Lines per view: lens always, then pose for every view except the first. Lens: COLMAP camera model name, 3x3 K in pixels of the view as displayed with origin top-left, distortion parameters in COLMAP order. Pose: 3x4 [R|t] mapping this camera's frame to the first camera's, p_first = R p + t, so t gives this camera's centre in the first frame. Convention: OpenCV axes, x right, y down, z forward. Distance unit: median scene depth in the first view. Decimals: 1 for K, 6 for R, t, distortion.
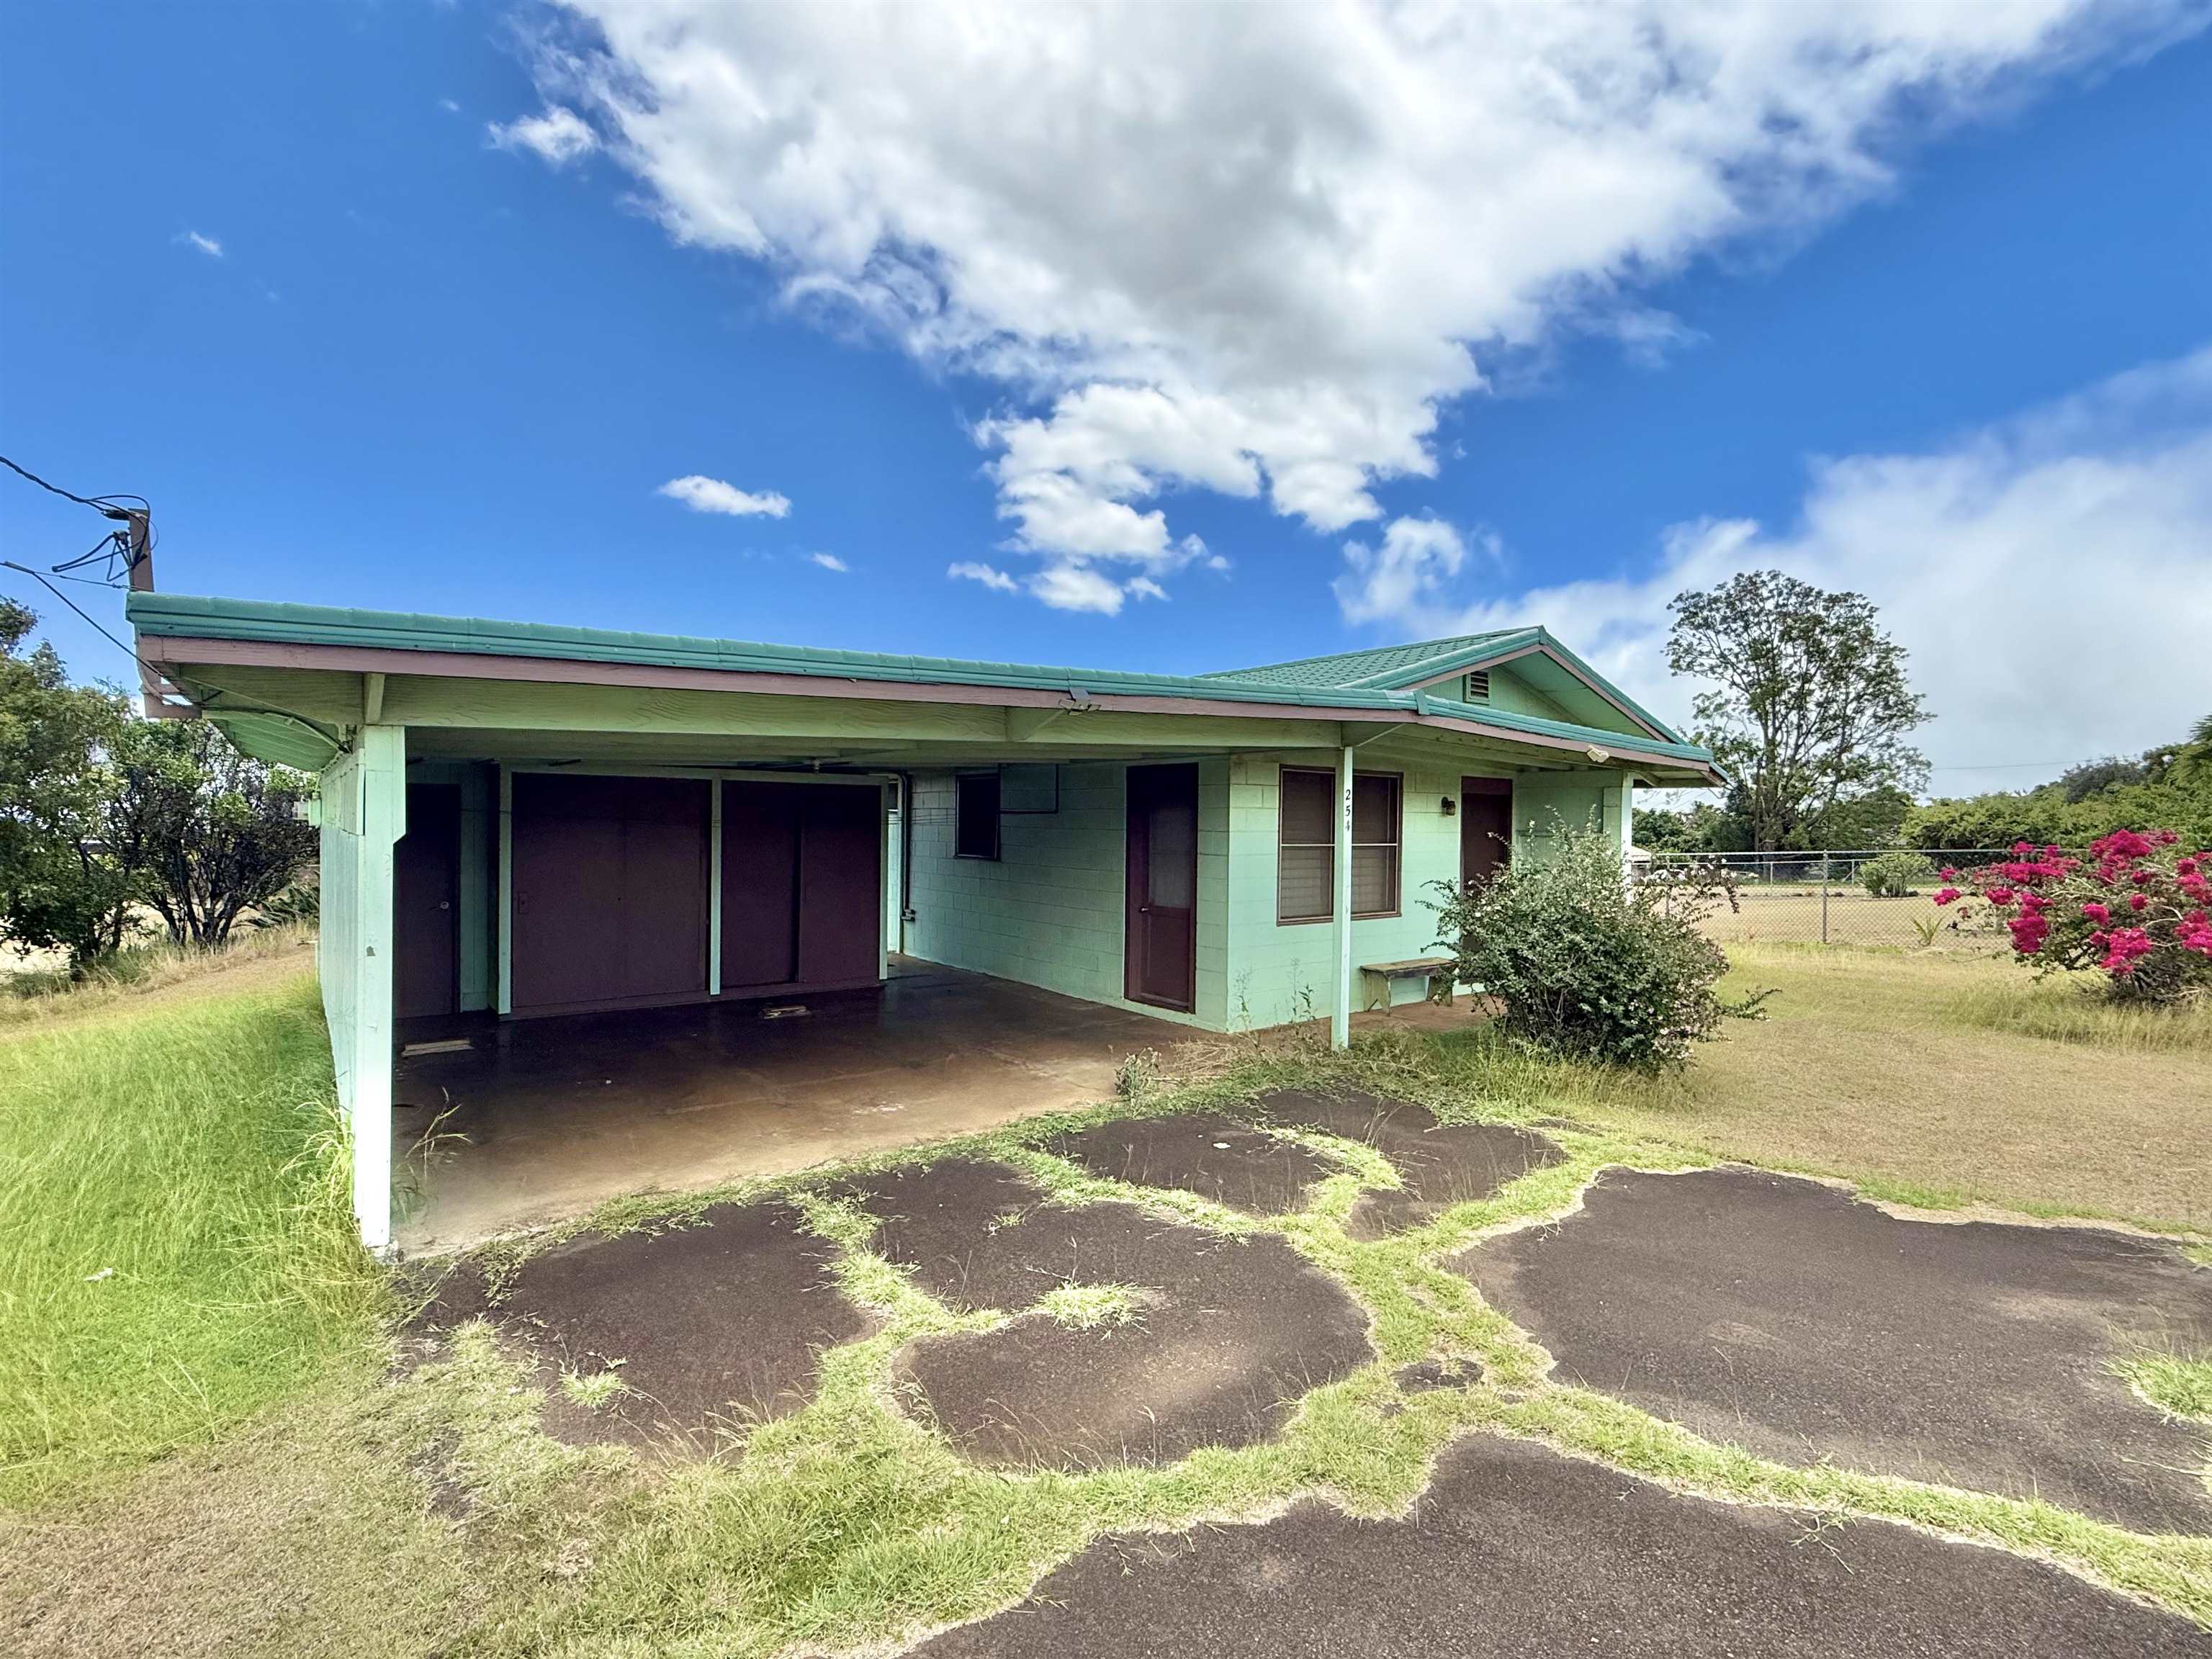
lens RADIAL K [[1035.3, 0, 1106.0], [0, 1035.3, 829.5], [0, 0, 1]] dist [-0.000193, -0.000408]
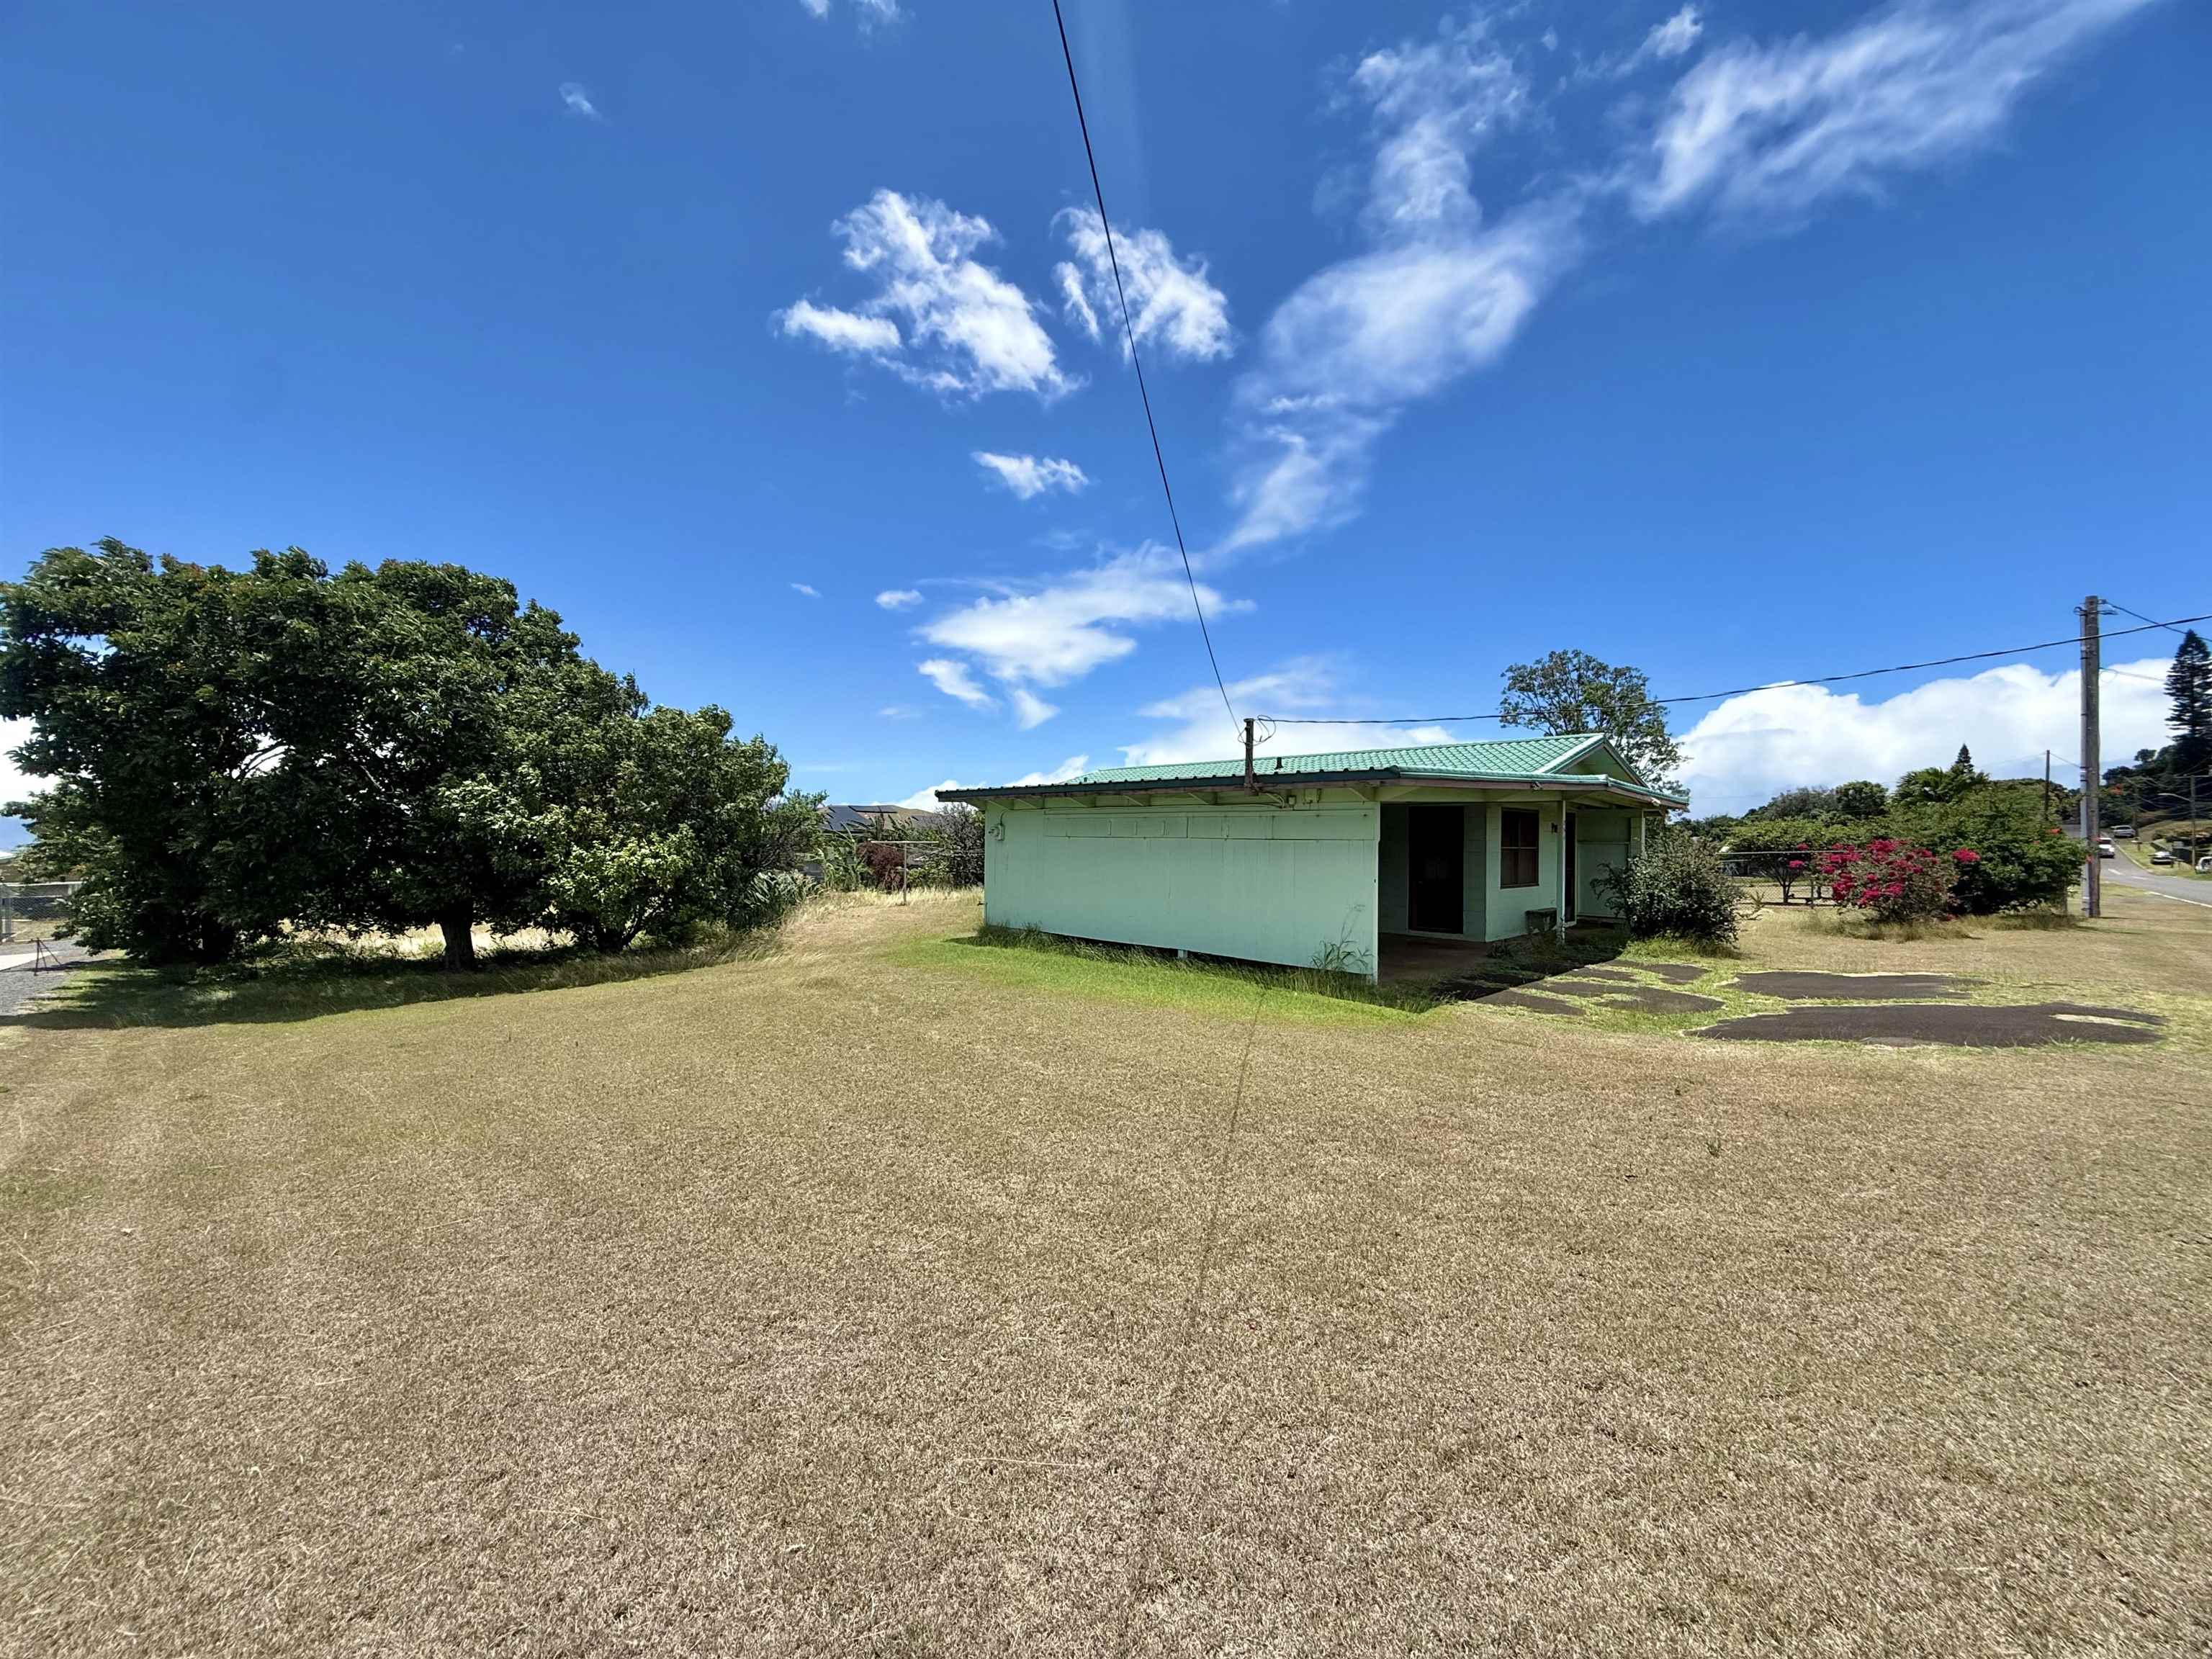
lens RADIAL K [[883.2, 0, 1106.0], [0, 883.2, 829.5], [0, 0, 1]] dist [0.000459, 0.000067]
pose [[0.993600, -0.002236, 0.112932, -0.624967], [0.004146, 0.999852, -0.016678, 0.003754], [-0.112878, 0.017040, 0.993463, -0.473276]]
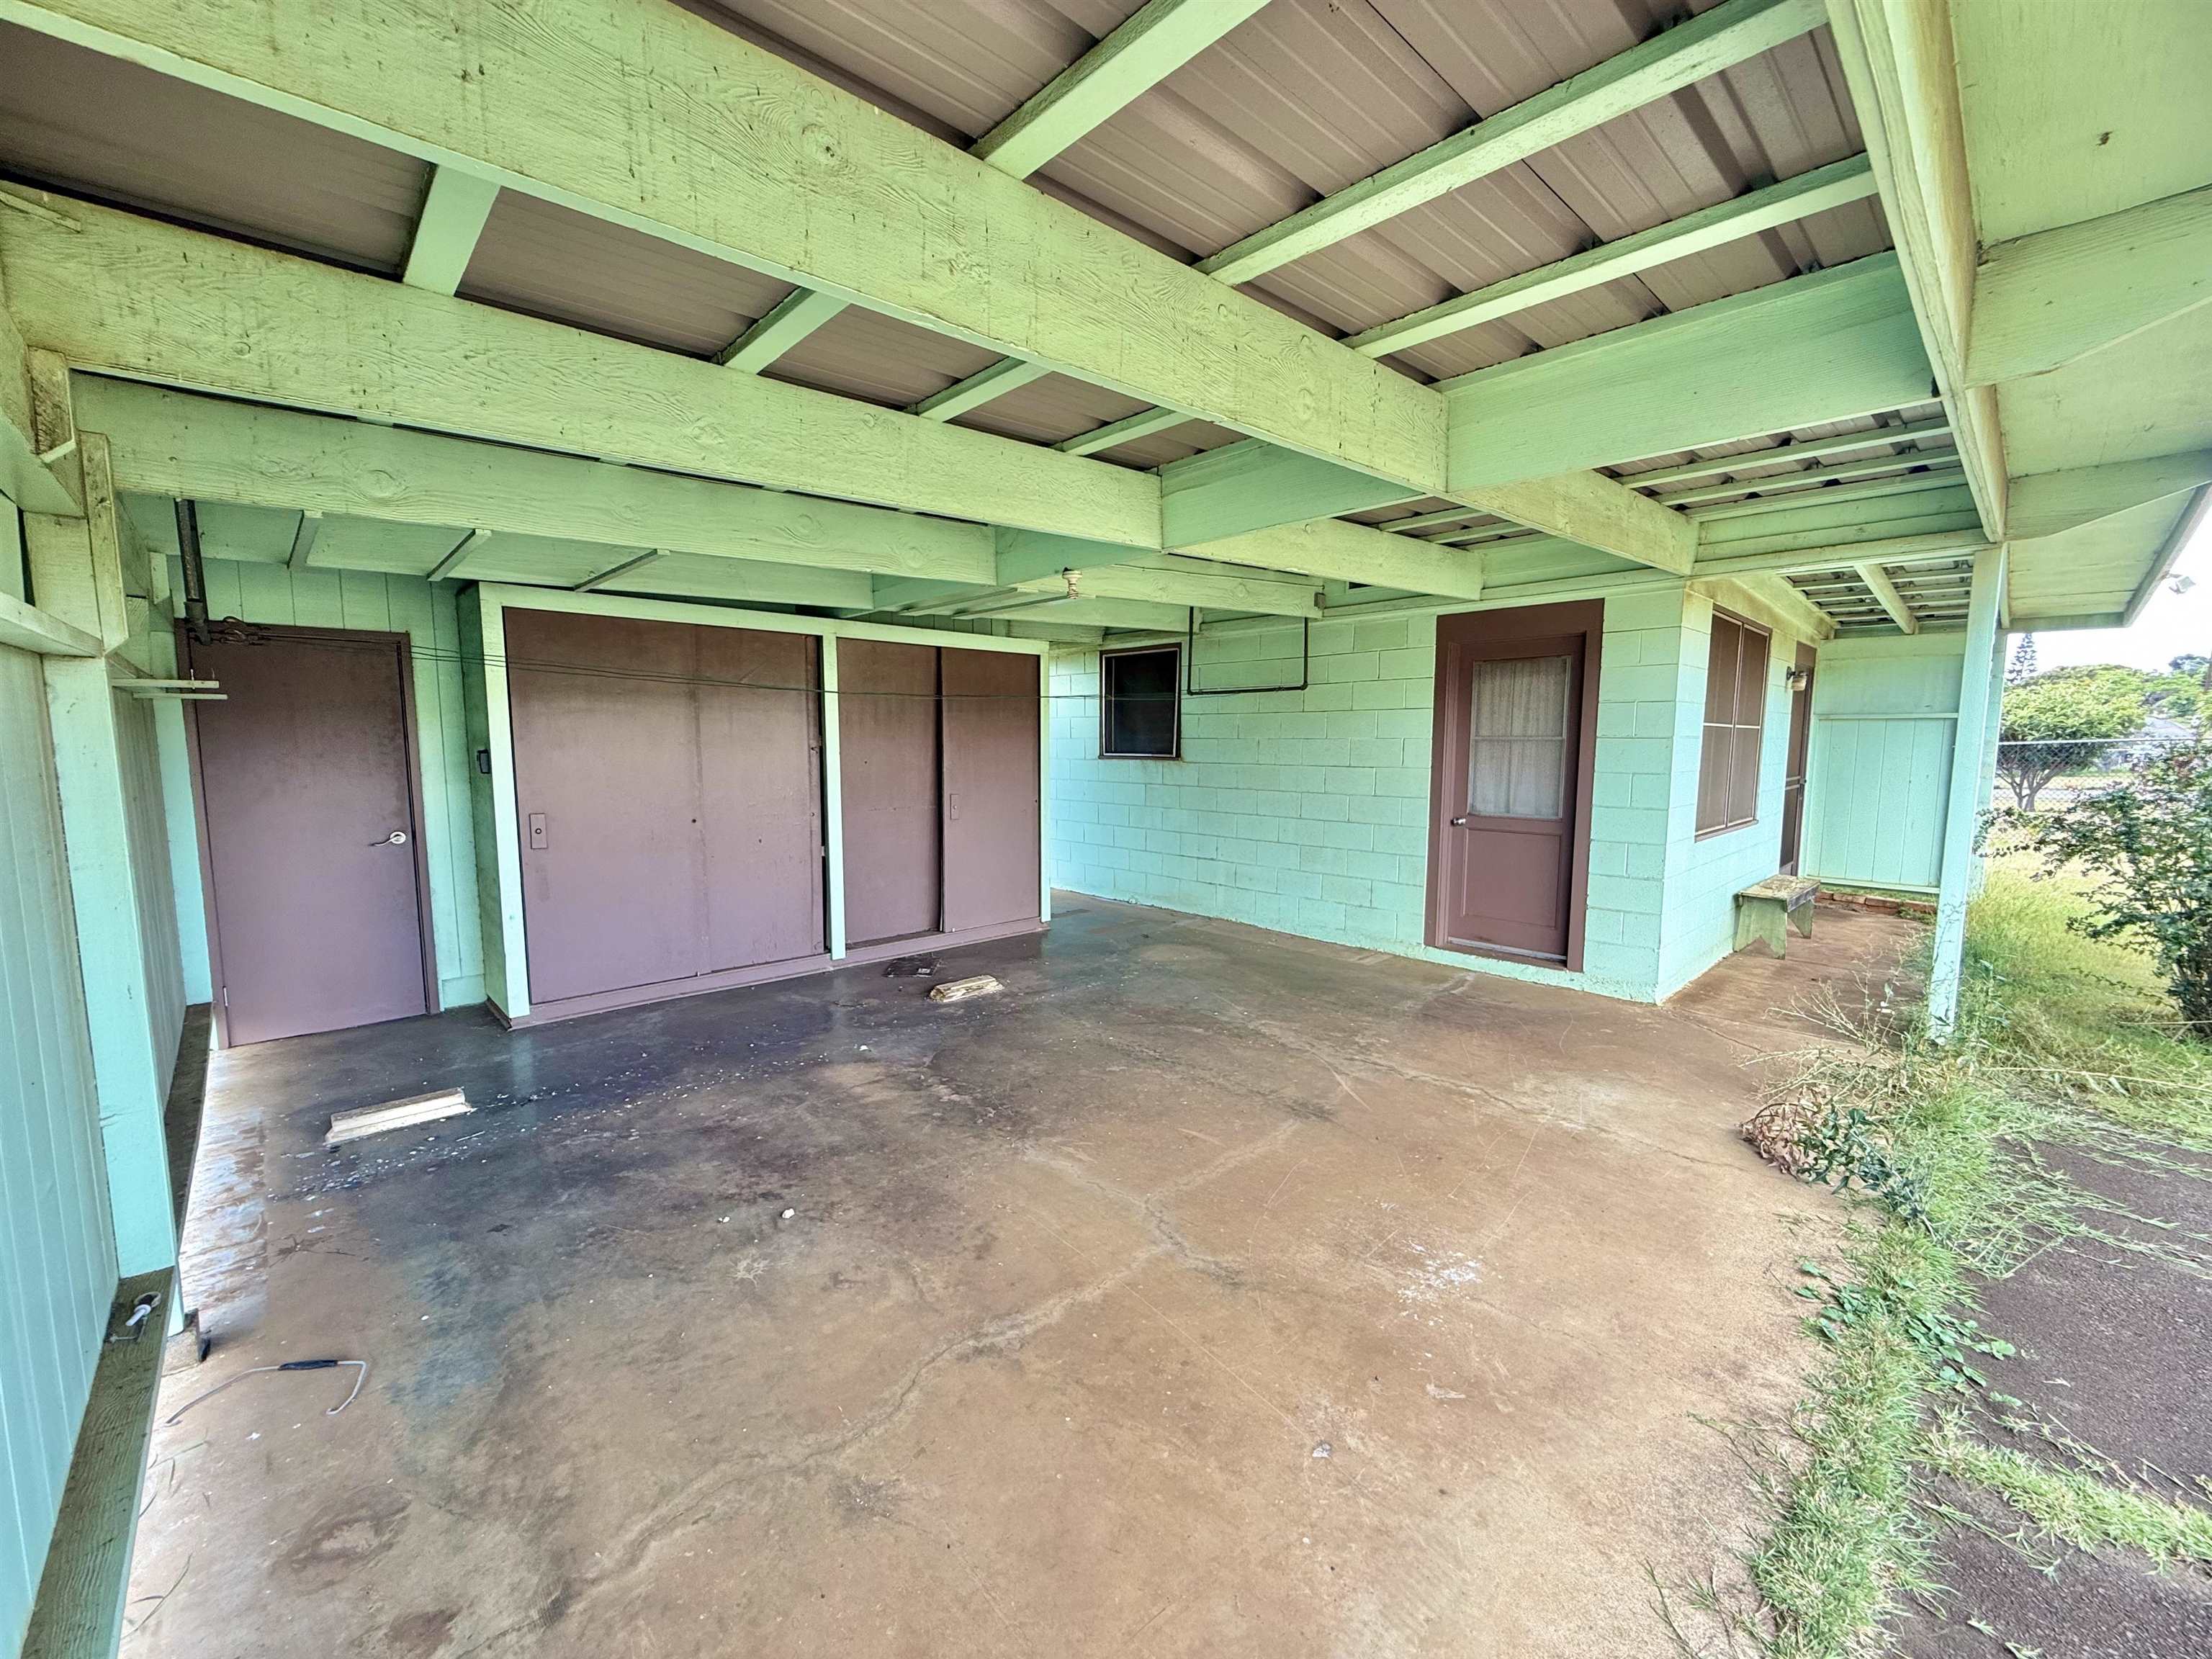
lens RADIAL K [[883.2, 0, 1106.0], [0, 883.2, 829.5], [0, 0, 1]] dist [0.000459, 0.000067]
pose [[0.995884, -0.021272, 0.088108, -0.227193], [0.013032, 0.995575, 0.093067, 0.021643], [-0.089698, -0.091536, 0.991754, 0.376299]]
